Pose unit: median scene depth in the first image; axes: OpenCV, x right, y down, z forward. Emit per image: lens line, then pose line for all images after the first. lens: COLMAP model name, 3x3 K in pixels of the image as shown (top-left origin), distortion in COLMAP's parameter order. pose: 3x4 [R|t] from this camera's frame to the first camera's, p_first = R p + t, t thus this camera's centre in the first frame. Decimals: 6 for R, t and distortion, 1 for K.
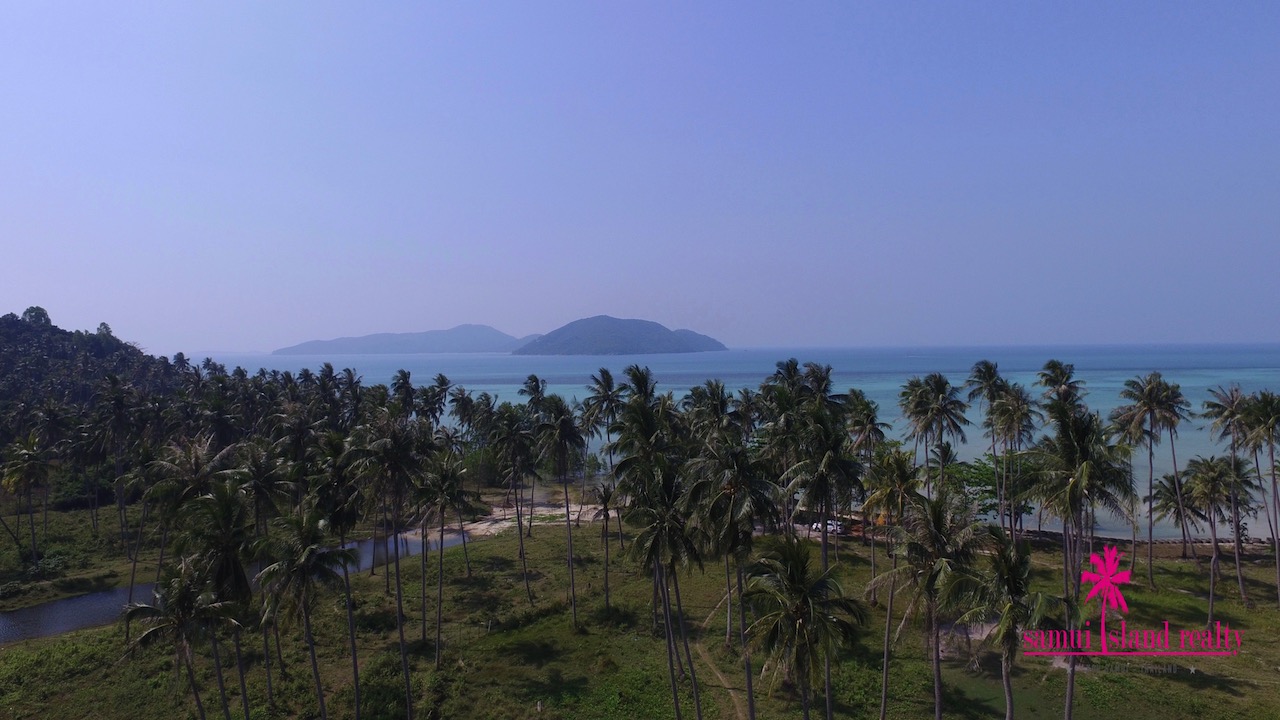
lens RADIAL K [[748.8, 0, 640.0], [0, 748.8, 360.0], [0, 0, 1]] dist [0.004706, 0.006039]
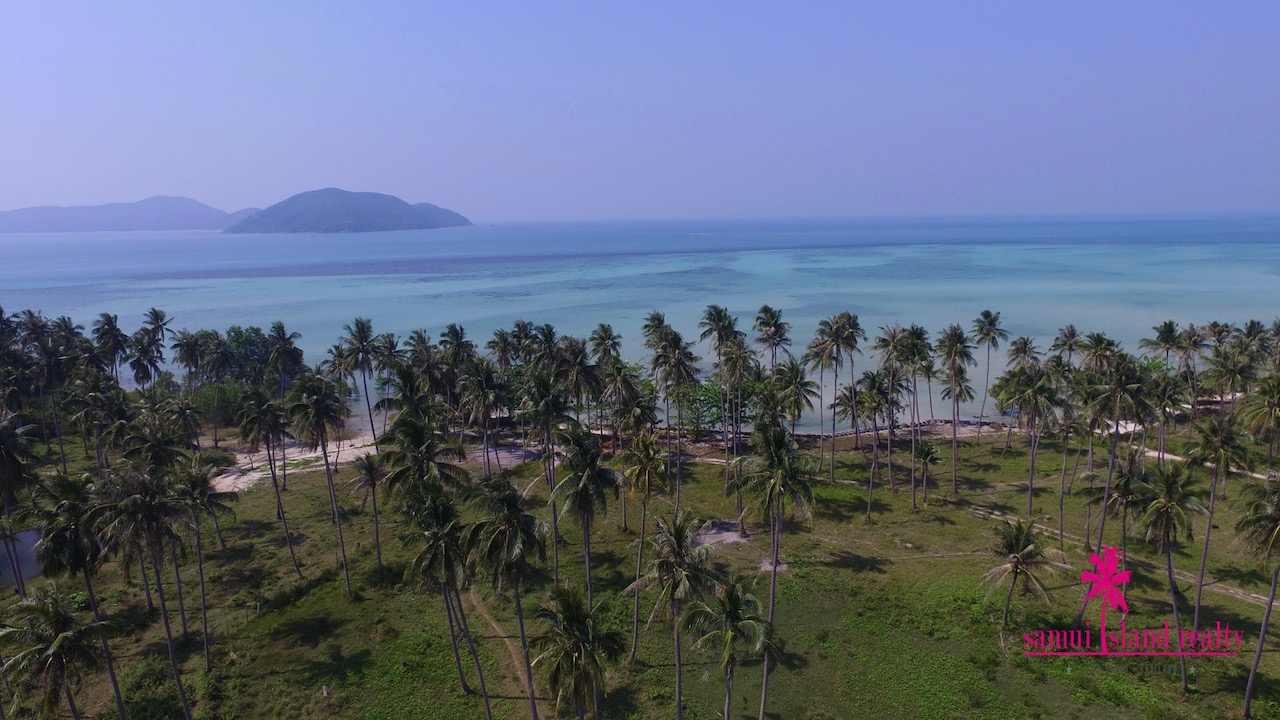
lens RADIAL K [[745.6, 0, 640.0], [0, 745.6, 360.0], [0, 0, 1]] dist [-0.000915, 0.003755]
pose [[0.944951, -0.061373, 0.321406, -0.017537], [0.007966, 0.986276, 0.164911, -0.117202], [-0.327116, -0.153273, 0.932471, -0.035001]]
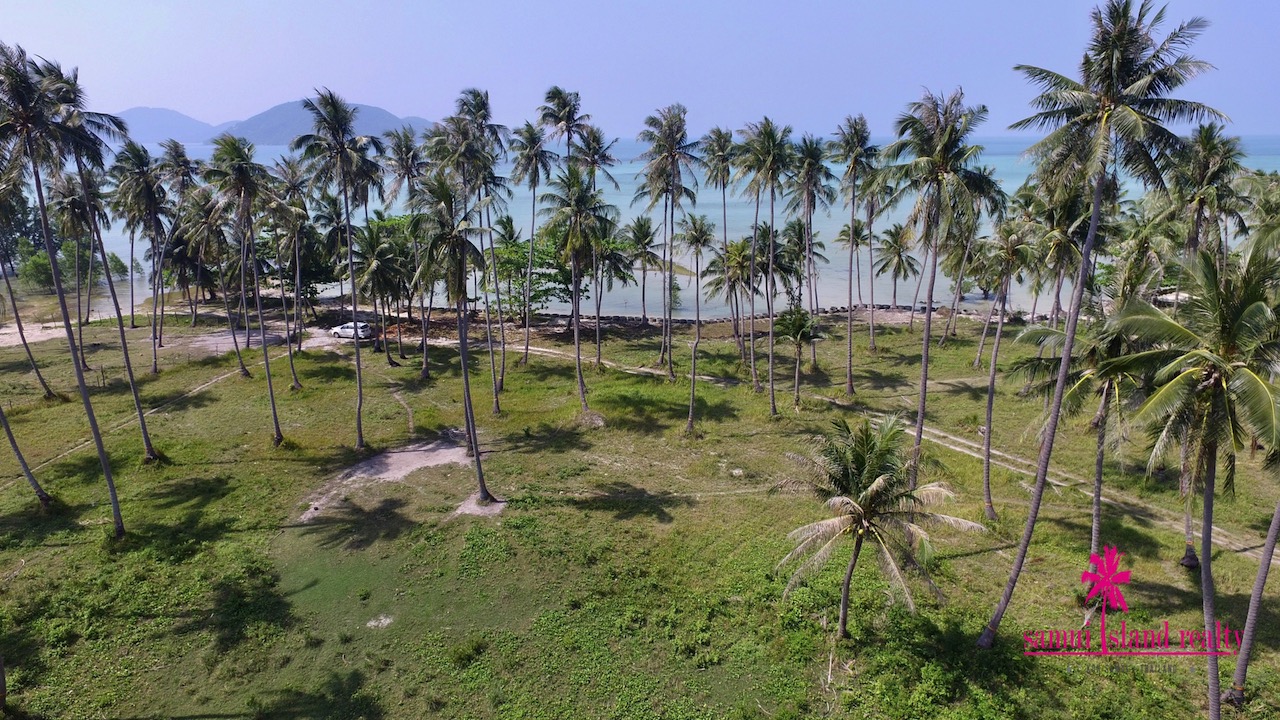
lens RADIAL K [[748.8, 0, 640.0], [0, 748.8, 360.0], [0, 0, 1]] dist [0.004706, 0.006039]
pose [[0.944784, -0.086372, 0.316107, 0.410249], [-0.000548, 0.964222, 0.265096, 0.067476], [-0.327694, -0.250632, 0.910934, 0.273675]]
